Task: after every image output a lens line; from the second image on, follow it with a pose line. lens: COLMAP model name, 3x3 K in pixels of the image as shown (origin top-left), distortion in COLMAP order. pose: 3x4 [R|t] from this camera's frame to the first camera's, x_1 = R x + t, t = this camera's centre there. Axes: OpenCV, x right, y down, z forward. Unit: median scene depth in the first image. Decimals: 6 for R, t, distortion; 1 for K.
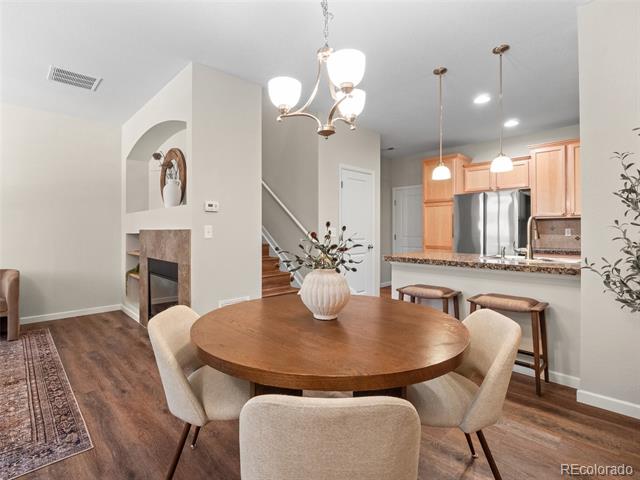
lens RADIAL K [[314.0, 0, 317.8], [0, 314.0, 237.0], [0, 0, 1]] dist [-0.016433, 0.001460]
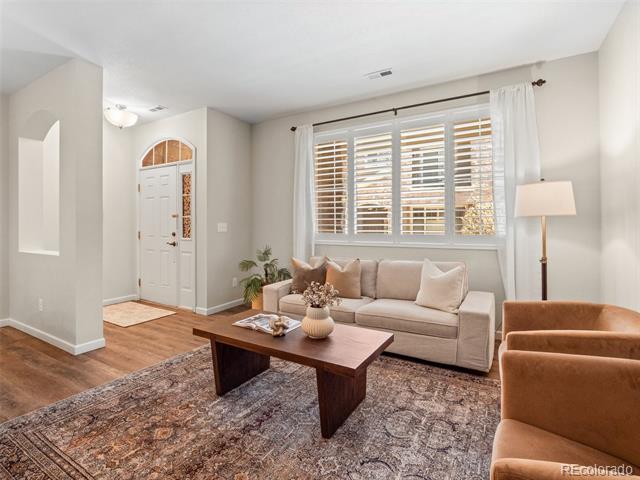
lens RADIAL K [[314.0, 0, 317.8], [0, 314.0, 237.0], [0, 0, 1]] dist [-0.016433, 0.001460]
pose [[-0.964188, 0.010585, -0.265010, -0.932309], [-0.003382, 0.998631, 0.052195, -0.029830], [0.265199, 0.051222, -0.962832, 1.320427]]
